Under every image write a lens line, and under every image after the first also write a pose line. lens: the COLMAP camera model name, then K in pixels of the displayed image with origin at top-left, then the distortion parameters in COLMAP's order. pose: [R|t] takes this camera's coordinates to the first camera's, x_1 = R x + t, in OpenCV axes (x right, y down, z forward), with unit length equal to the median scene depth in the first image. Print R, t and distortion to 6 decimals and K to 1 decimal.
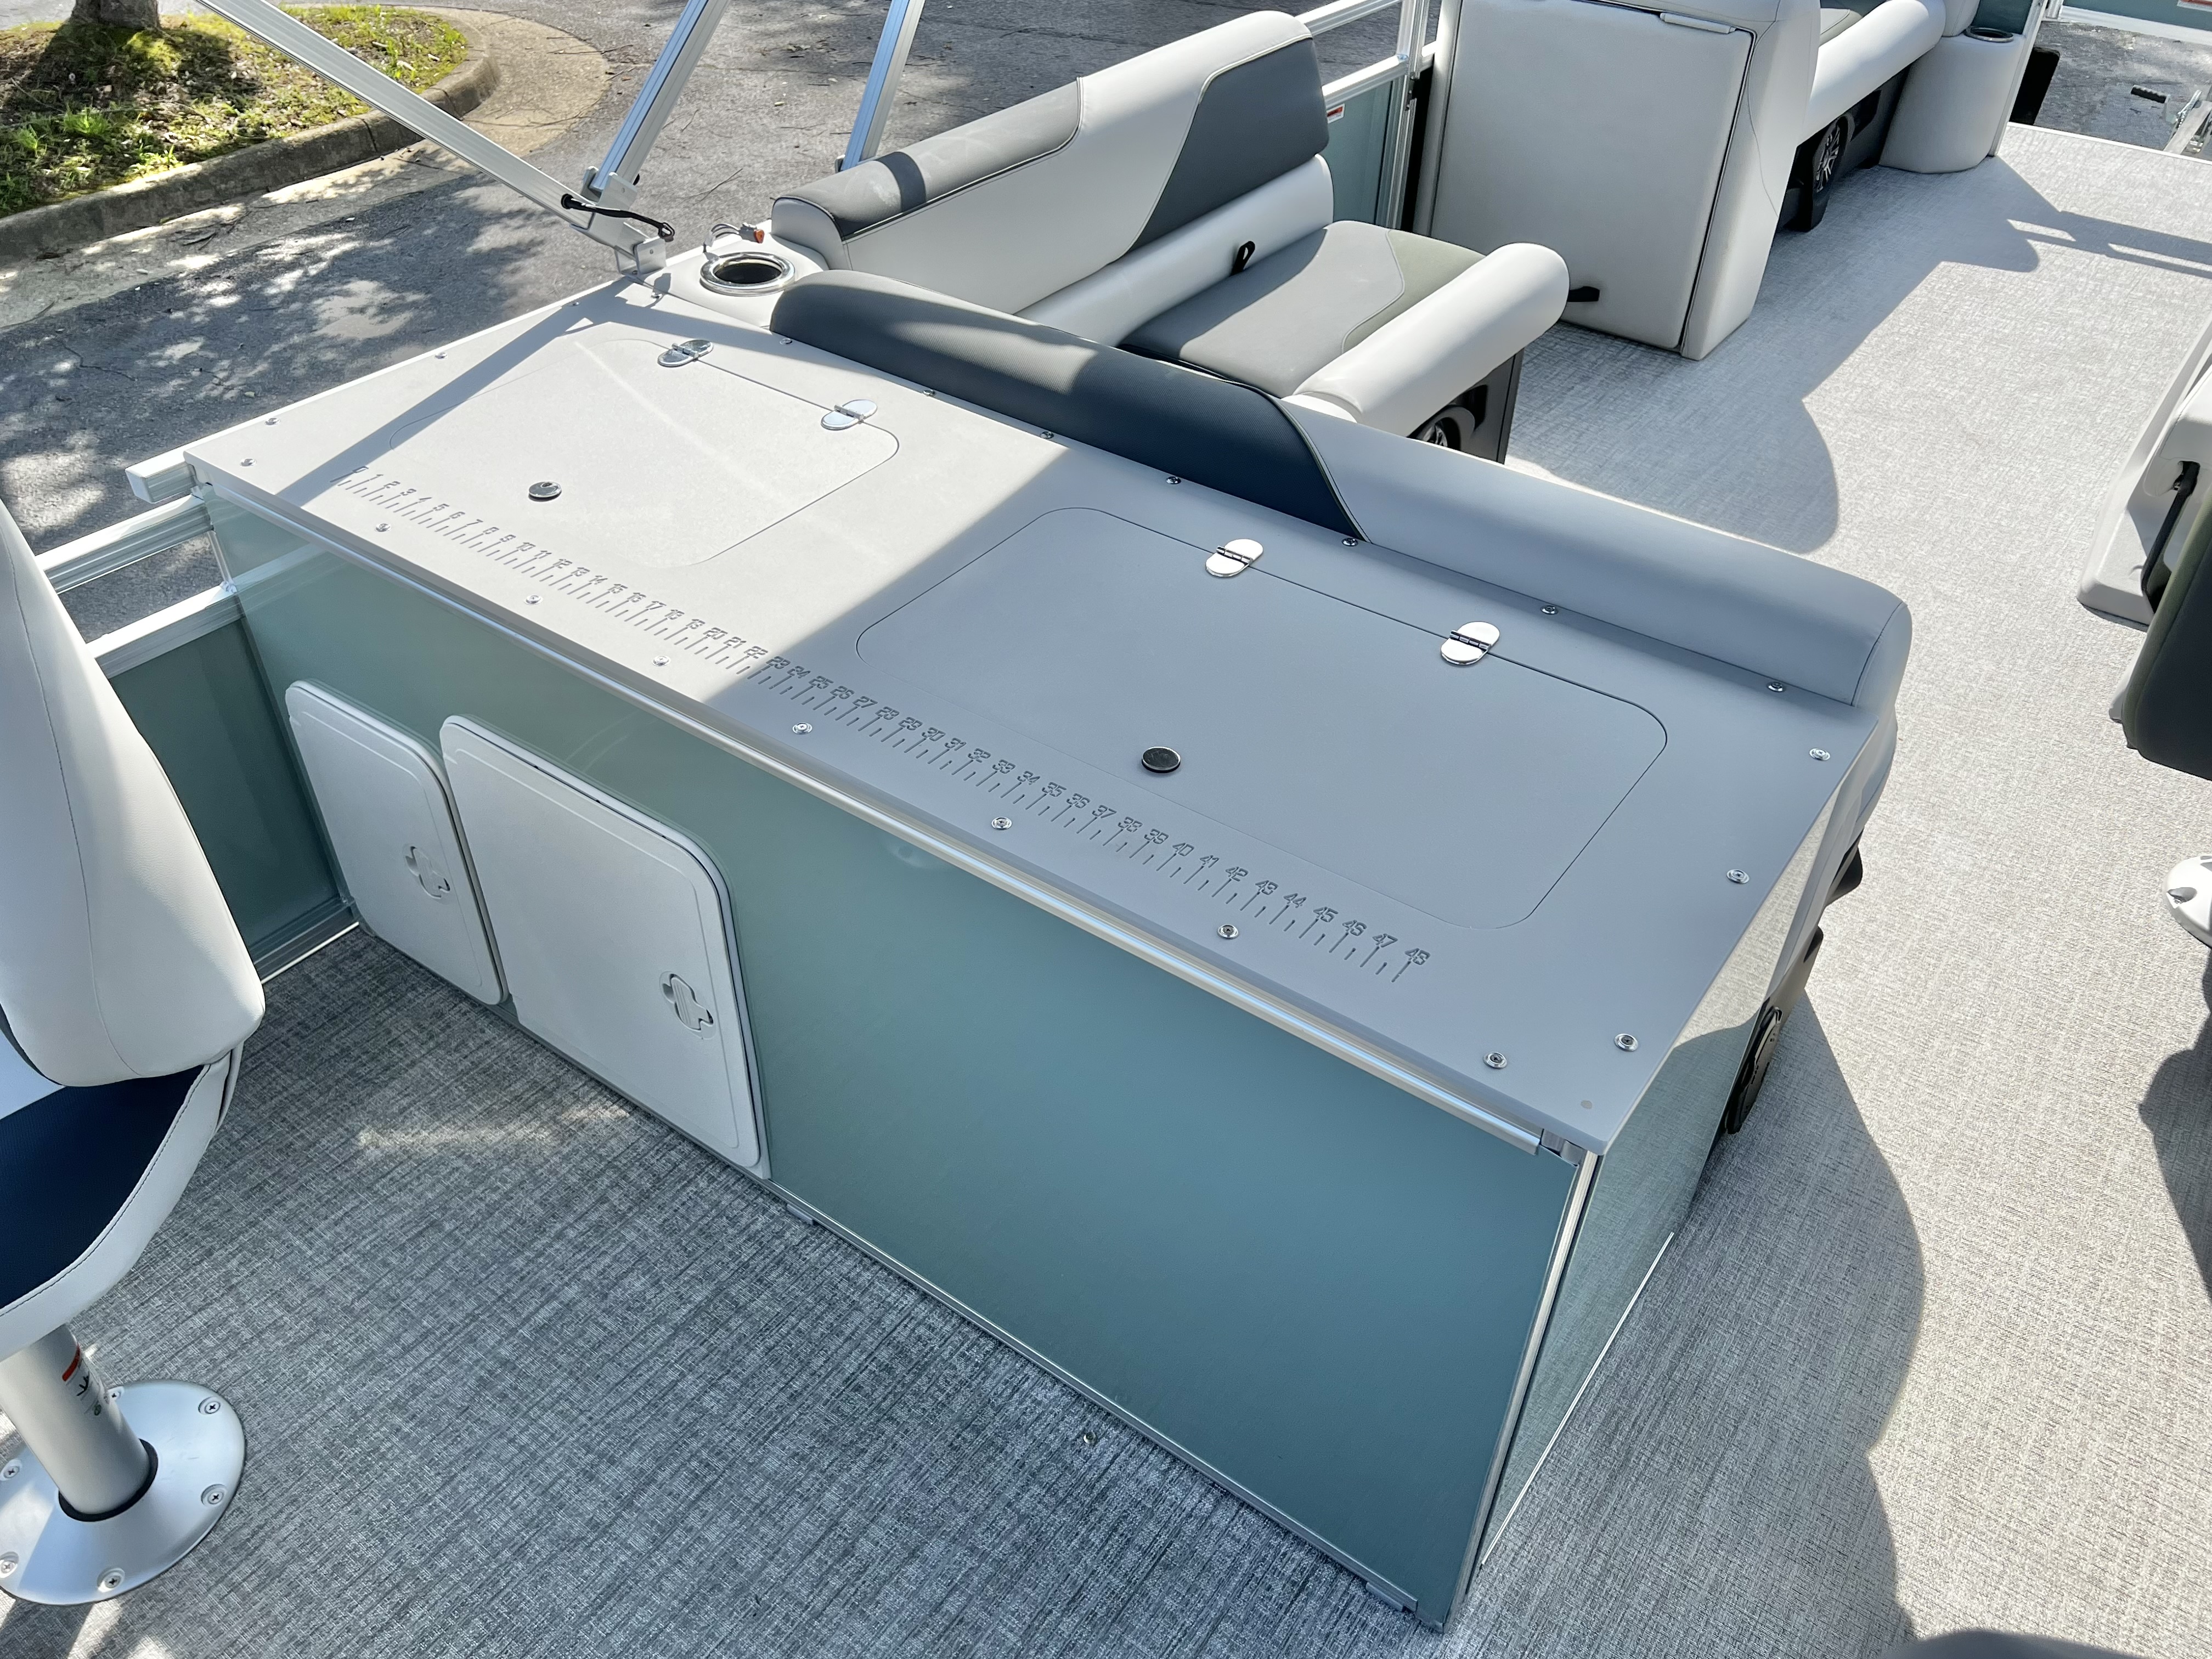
lens RADIAL K [[1697.1, 0, 1125.8], [0, 1697.1, 821.0], [0, 0, 1]] dist [0.061359, -0.071506]
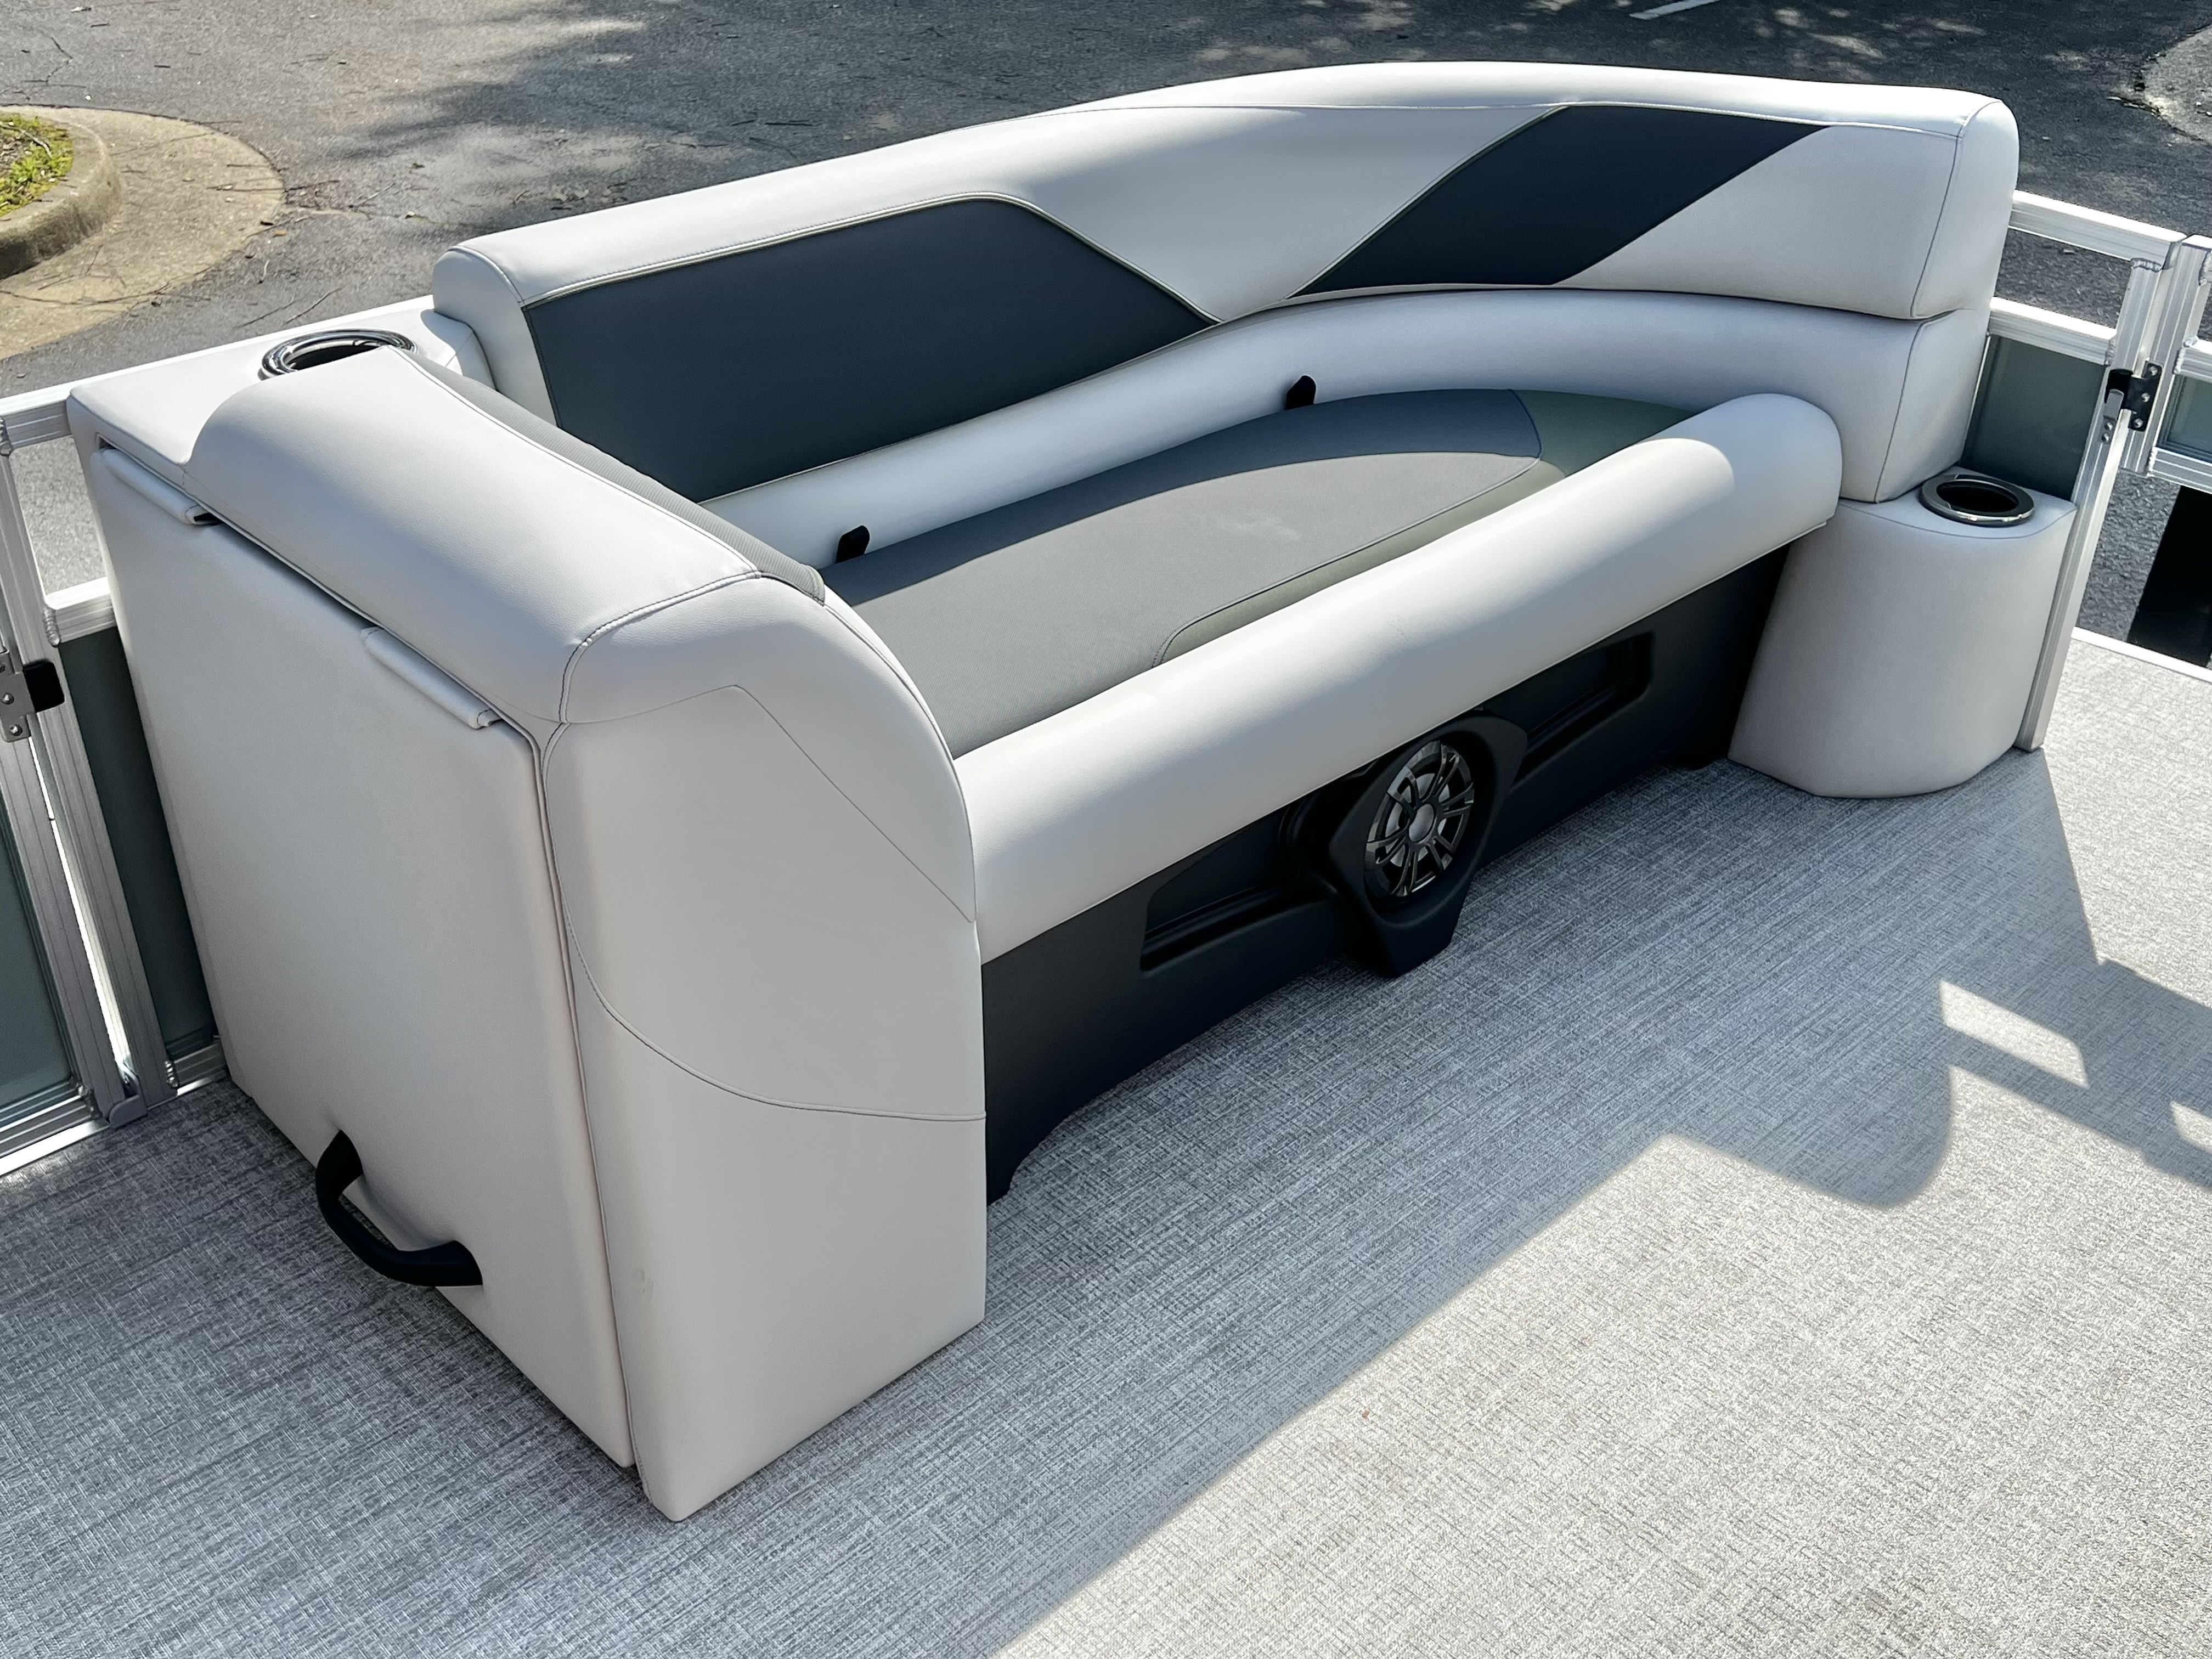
lens RADIAL K [[2258.7, 0, 1106.0], [0, 2258.7, 829.5], [0, 0, 1]] dist [0.013795, 0.023058]
pose [[0.984485, 0.087111, -0.152319, 0.422914], [-0.104691, 0.988237, -0.111480, -0.323945], [0.140817, 0.125696, 0.982024, 0.484239]]
